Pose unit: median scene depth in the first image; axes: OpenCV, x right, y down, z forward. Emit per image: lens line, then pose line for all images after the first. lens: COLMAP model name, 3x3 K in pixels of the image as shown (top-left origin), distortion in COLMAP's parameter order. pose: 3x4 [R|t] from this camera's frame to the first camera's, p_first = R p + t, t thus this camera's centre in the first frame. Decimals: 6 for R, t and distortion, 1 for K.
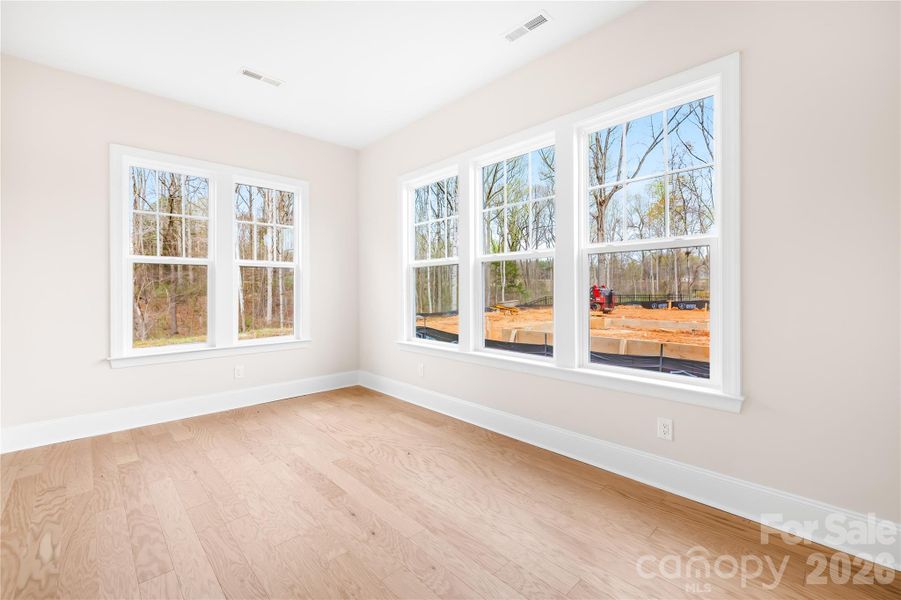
lens RADIAL K [[384.0, 0, 437.1], [0, 384.0, 286.9], [0, 0, 1]] dist [-0.002591, -0.000030]
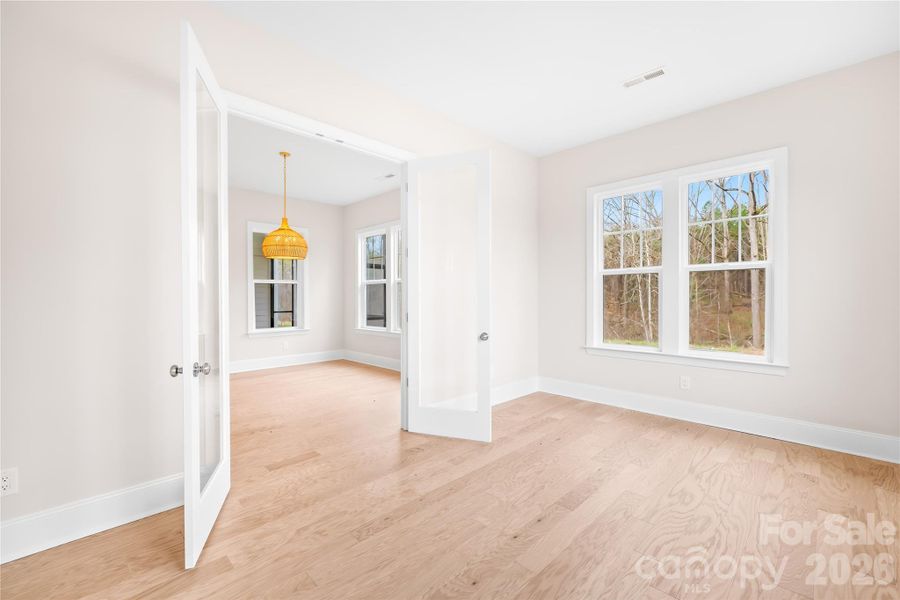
lens RADIAL K [[383.6, 0, 453.5], [0, 383.6, 299.3], [0, 0, 1]] dist [-0.002591, -0.000030]
pose [[0.039692, 0.011018, -0.999151, 0.480708], [0.008687, 0.999898, 0.011371, -0.002215], [0.999174, -0.009131, 0.039592, 0.458364]]
